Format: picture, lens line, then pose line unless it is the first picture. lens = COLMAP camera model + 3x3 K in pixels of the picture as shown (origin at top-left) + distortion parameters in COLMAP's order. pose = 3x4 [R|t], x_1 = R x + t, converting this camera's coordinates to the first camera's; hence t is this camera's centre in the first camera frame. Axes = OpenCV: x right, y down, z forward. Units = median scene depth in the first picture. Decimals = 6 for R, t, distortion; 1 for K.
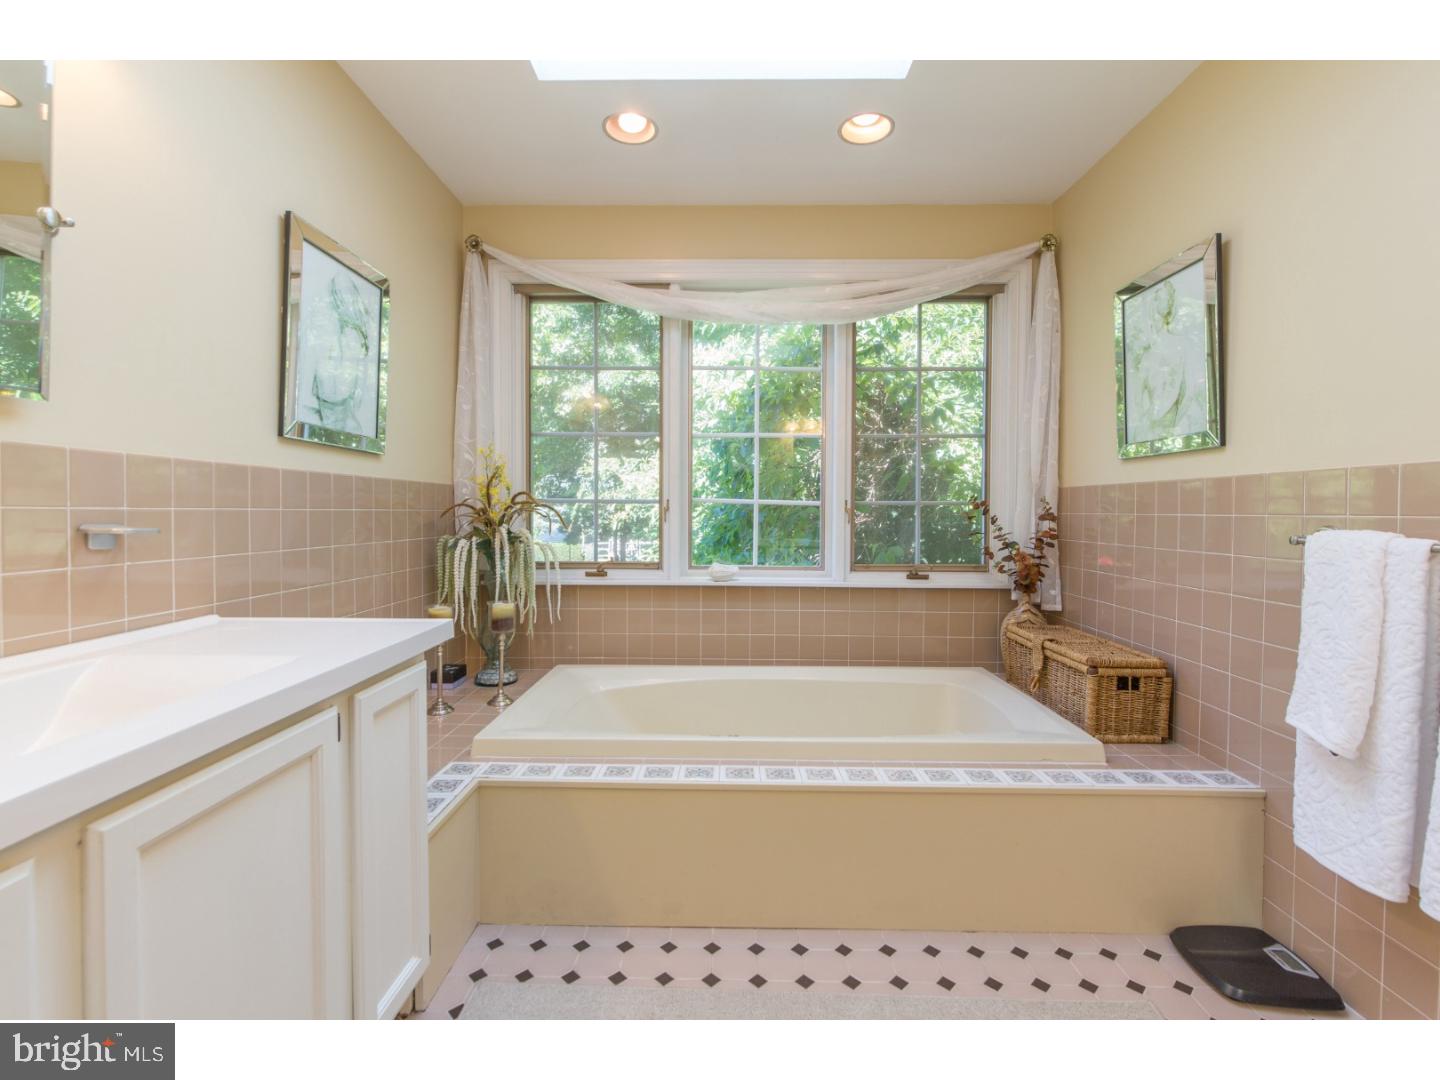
lens RADIAL K [[648.8, 0, 727.7], [0, 648.8, 531.0], [0, 0, 1]] dist [0.001469, -0.002055]
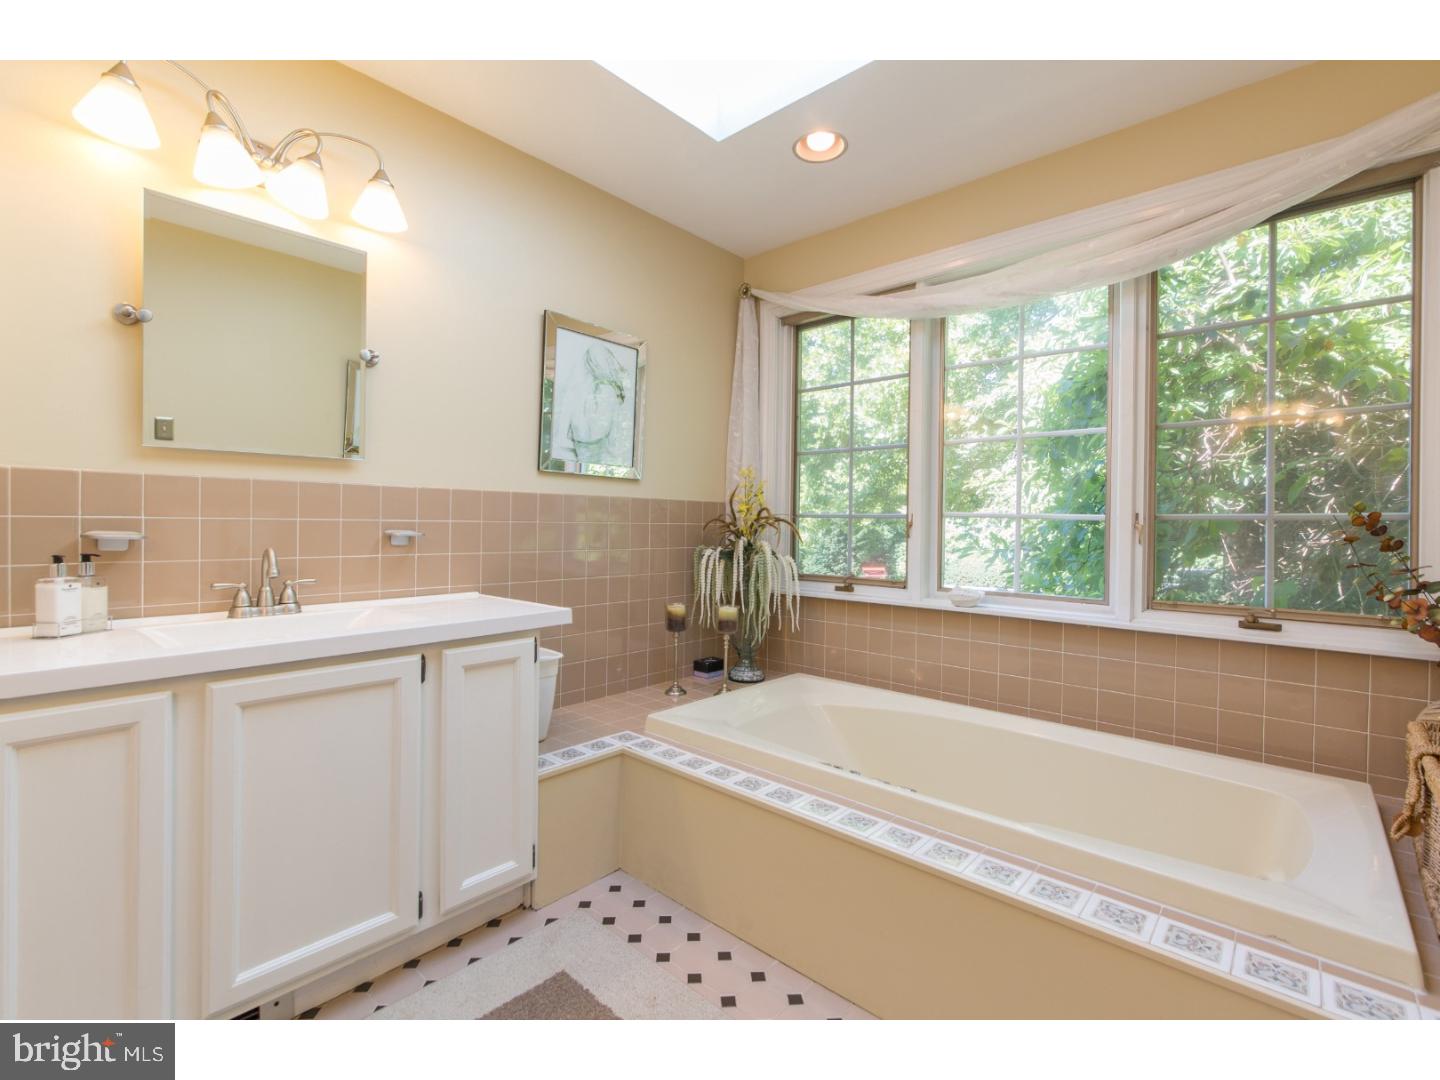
lens RADIAL K [[648.8, 0, 726.8], [0, 648.8, 532.5], [0, 0, 1]] dist [0.001469, -0.002055]
pose [[0.751545, 0.011868, -0.659575, 0.382593], [-0.028054, 0.999509, -0.013981, -0.001832], [0.659085, 0.029011, 0.751509, 0.150813]]
